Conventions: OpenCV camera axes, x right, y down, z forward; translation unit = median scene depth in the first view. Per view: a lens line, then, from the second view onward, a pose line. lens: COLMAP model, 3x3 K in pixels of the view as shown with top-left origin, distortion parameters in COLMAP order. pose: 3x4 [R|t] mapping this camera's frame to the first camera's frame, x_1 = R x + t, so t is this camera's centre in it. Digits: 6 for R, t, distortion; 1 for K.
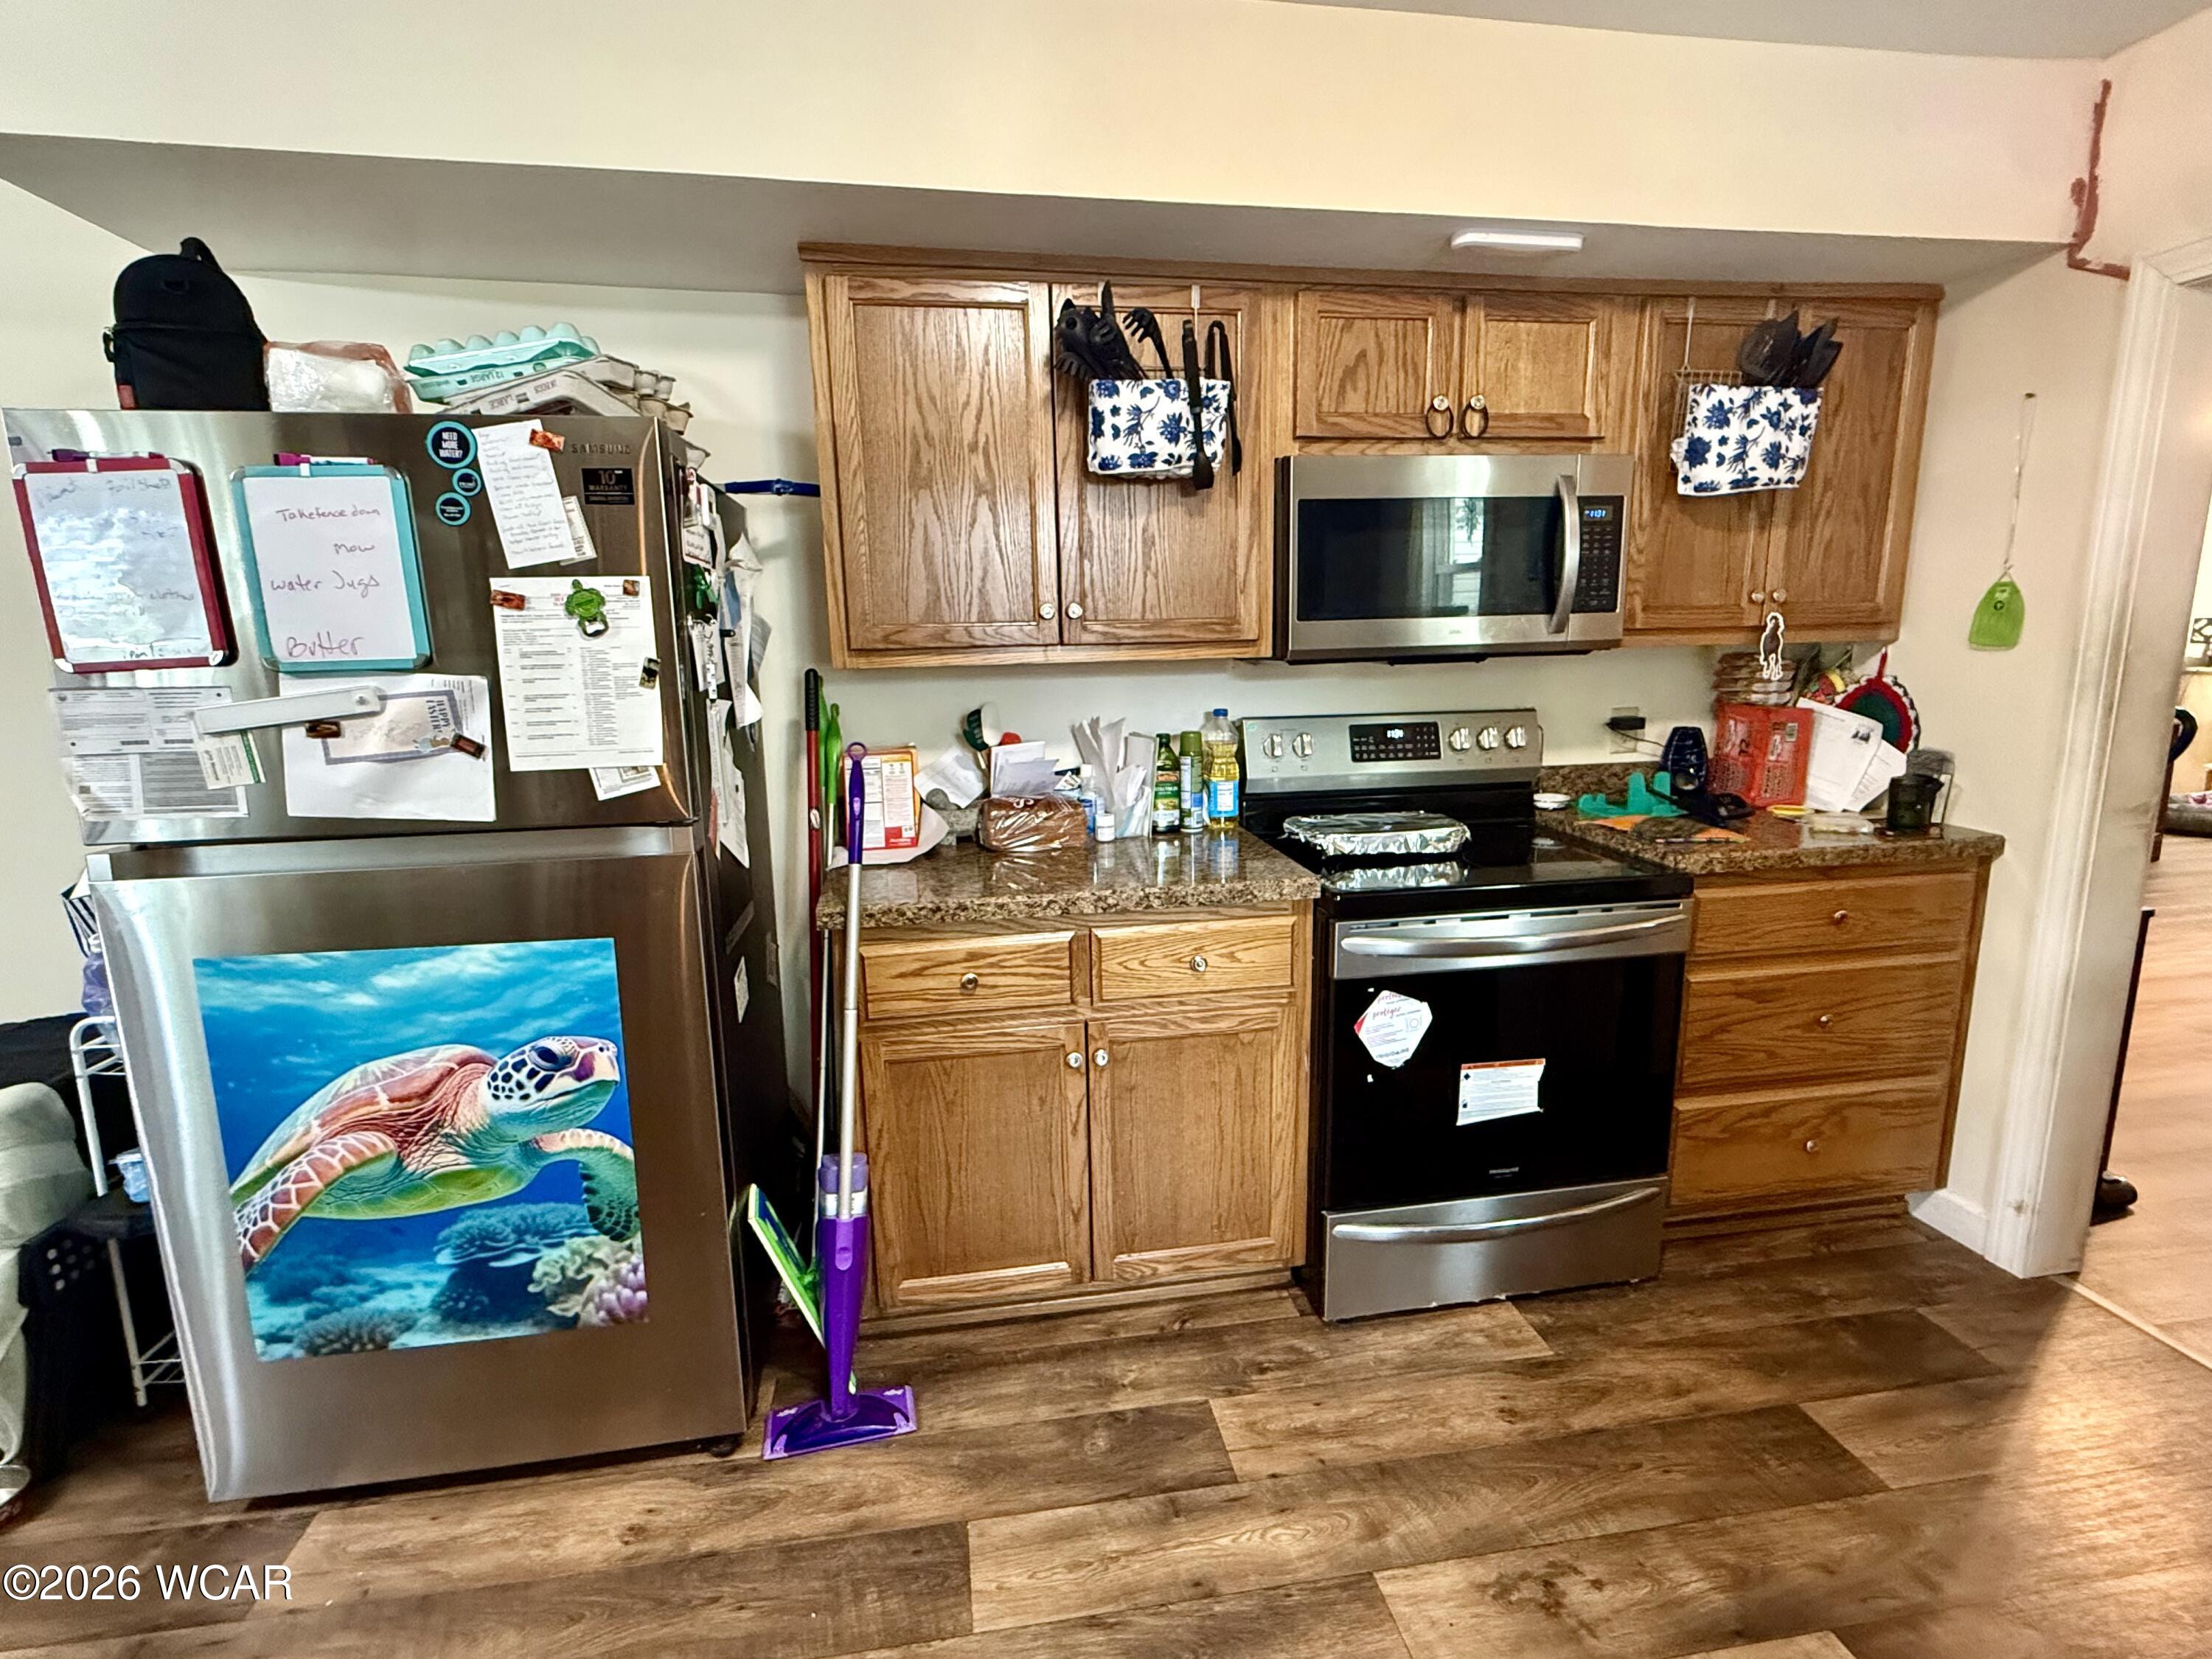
lens RADIAL K [[1068.1, 0, 1107.8], [0, 1068.1, 822.1], [0, 0, 1]] dist [-0.000794, 0.001640]
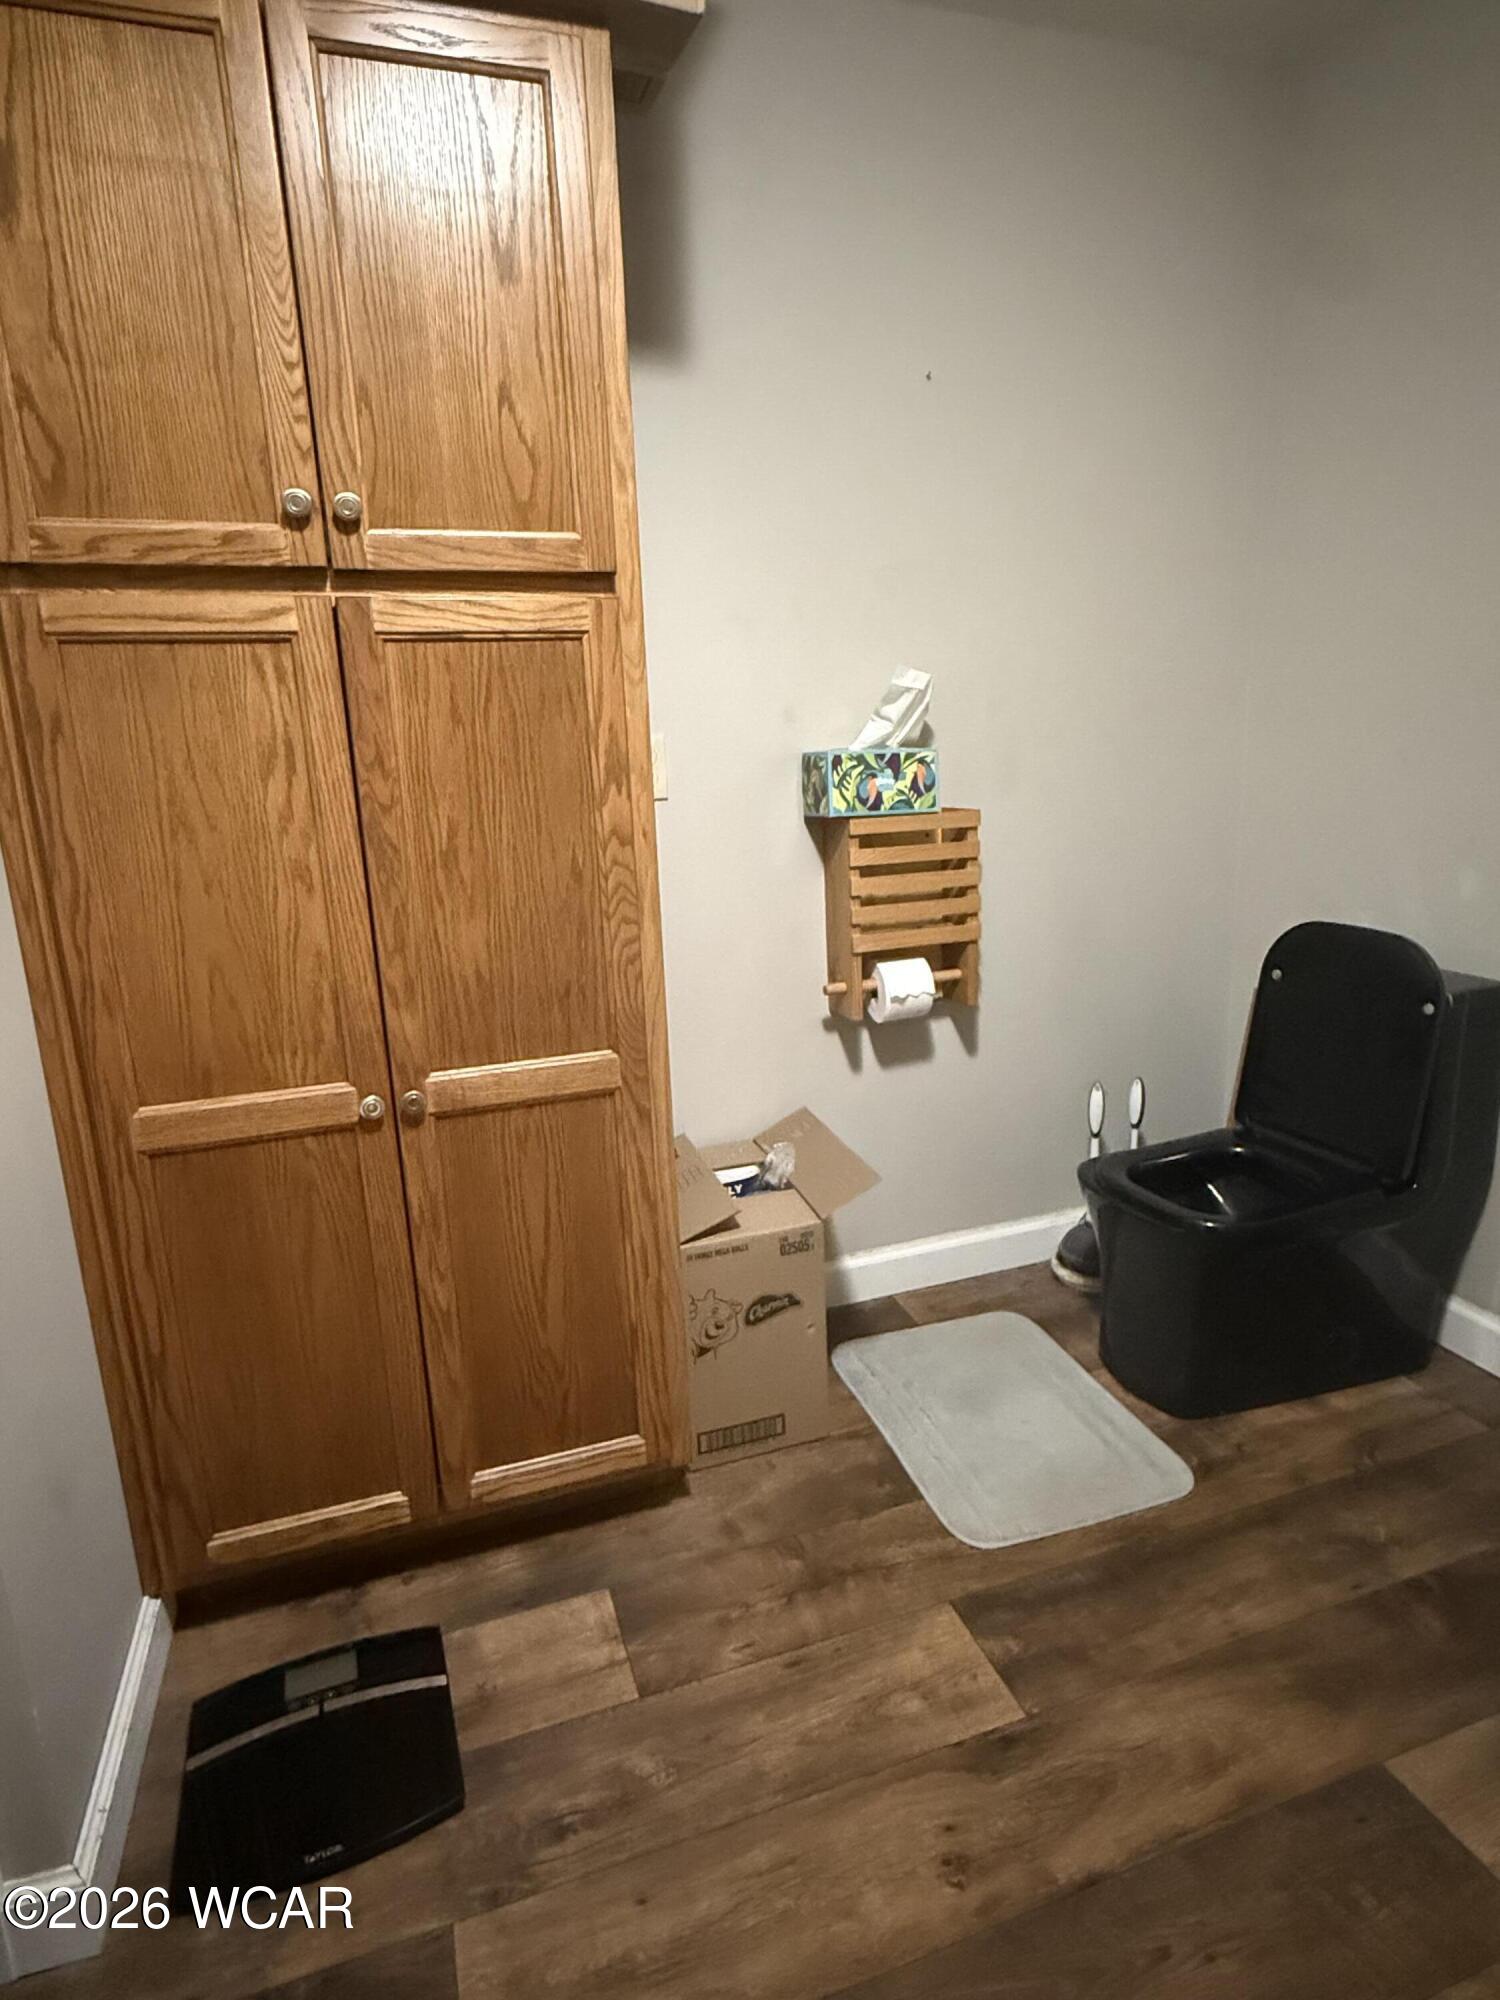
lens RADIAL K [[1101.9, 0, 755.3], [0, 1101.9, 994.9], [0, 0, 1]] dist [0.002806, 0.001136]
pose [[0.984990, -0.059621, 0.161991, 0.183899], [0.054136, 0.997808, 0.038072, 0.033648], [-0.163905, -0.028731, 0.986058, 0.401367]]
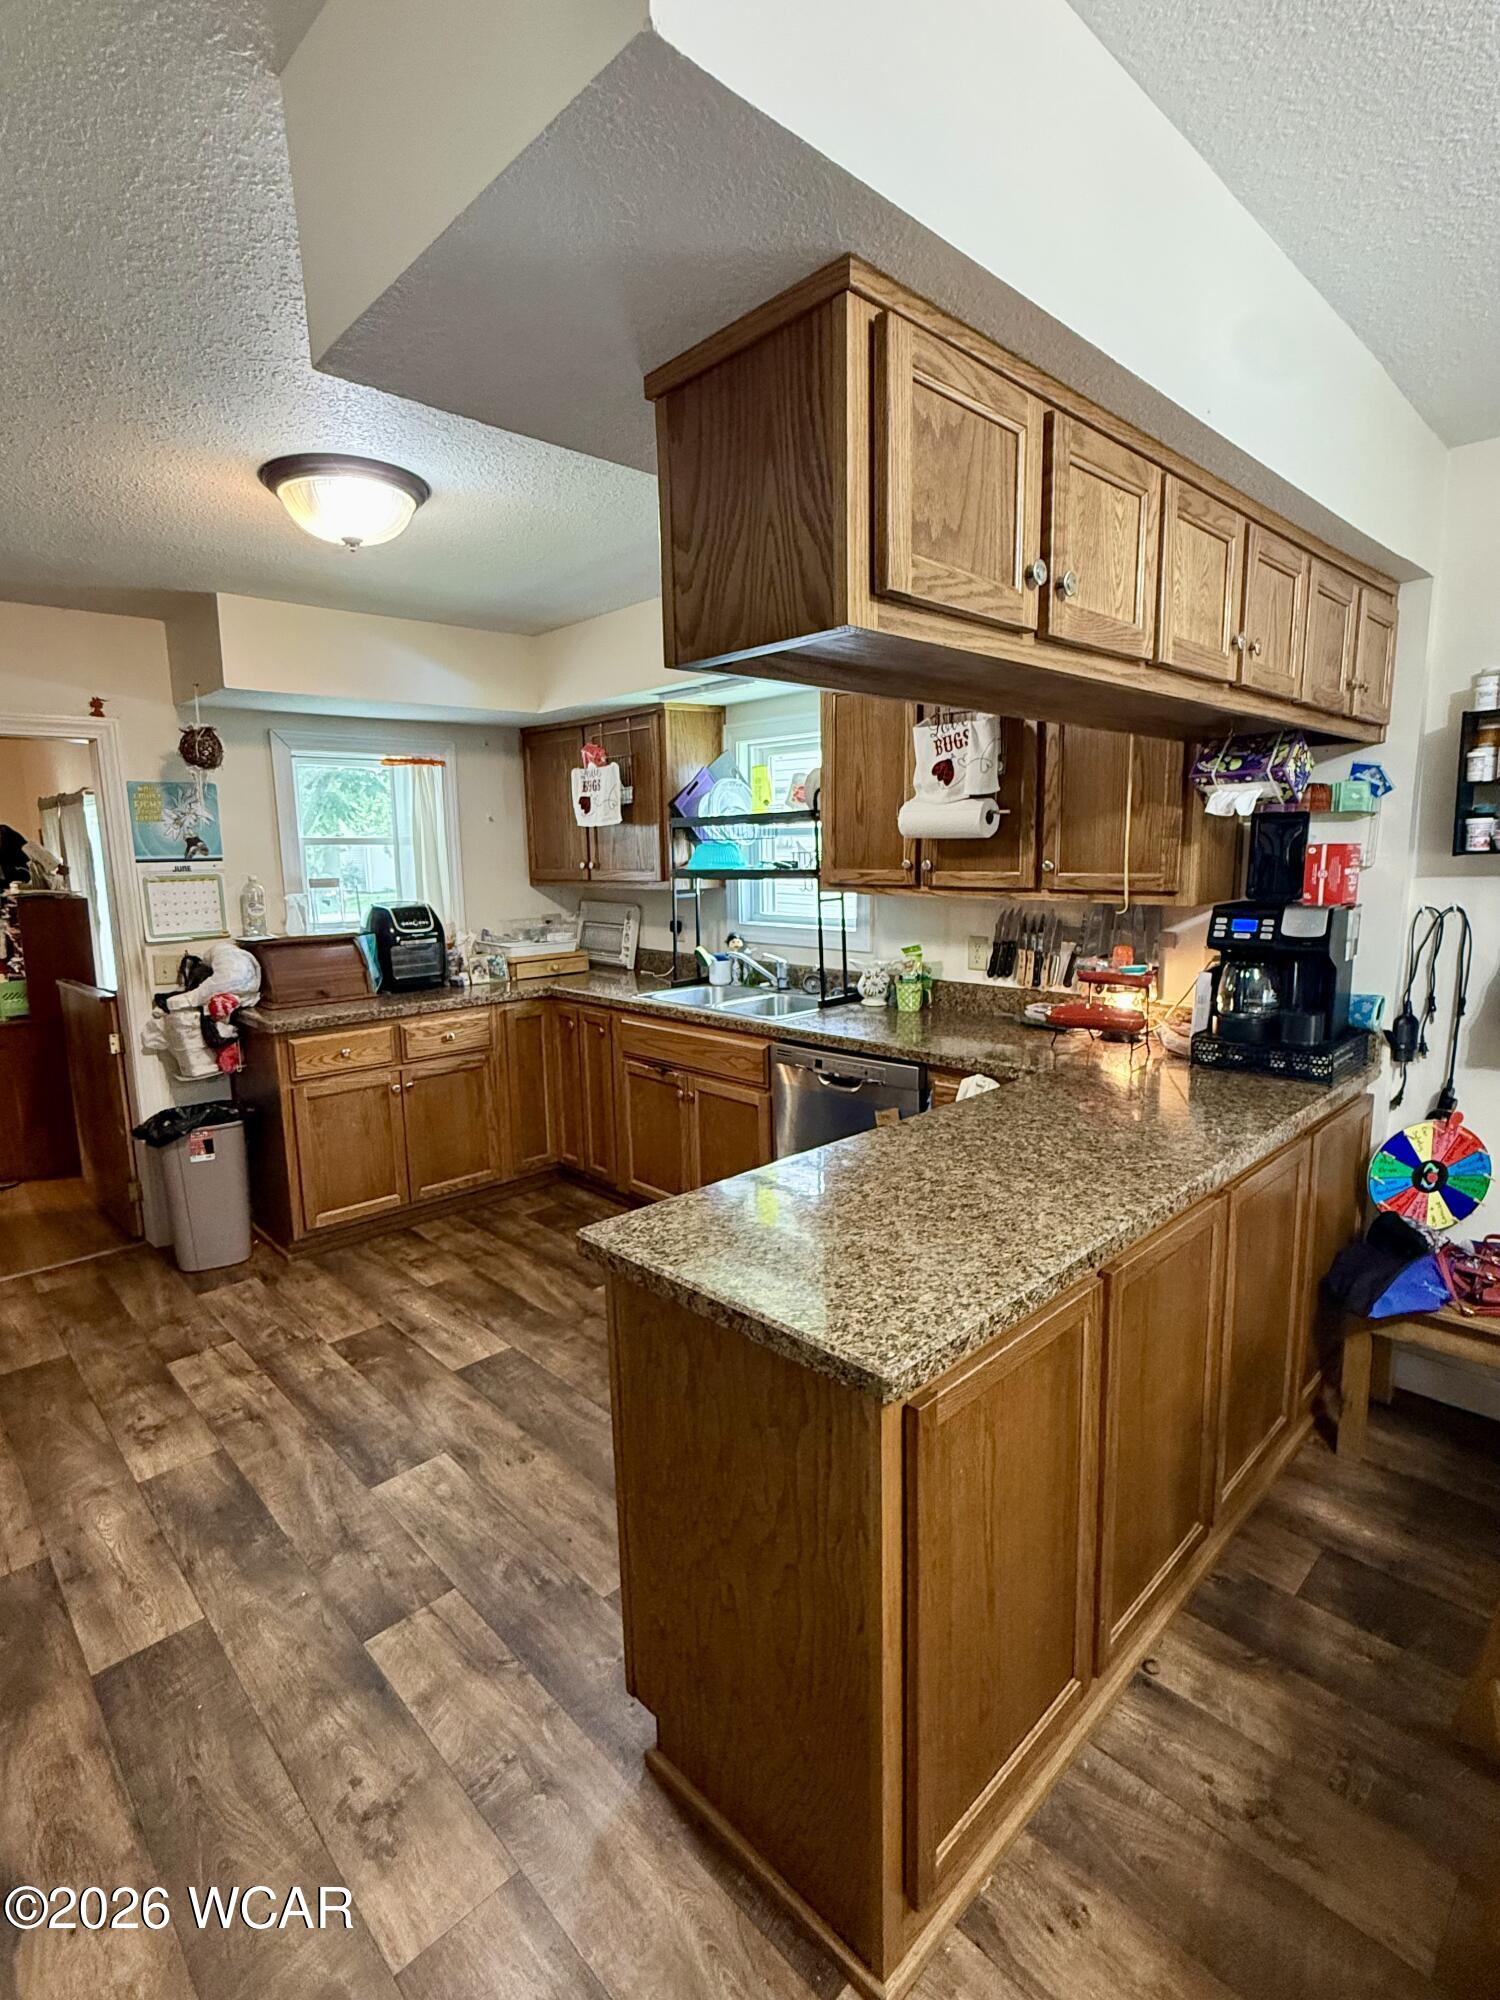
lens RADIAL K [[965.7, 0, 742.3], [0, 965.7, 994.8], [0, 0, 1]] dist [-0.000794, 0.001640]
pose [[-0.569561, -0.100389, 0.815795, -1.063354], [0.182878, 0.952158, 0.244849, -0.362678], [-0.801346, 0.288647, -0.523953, 1.659728]]
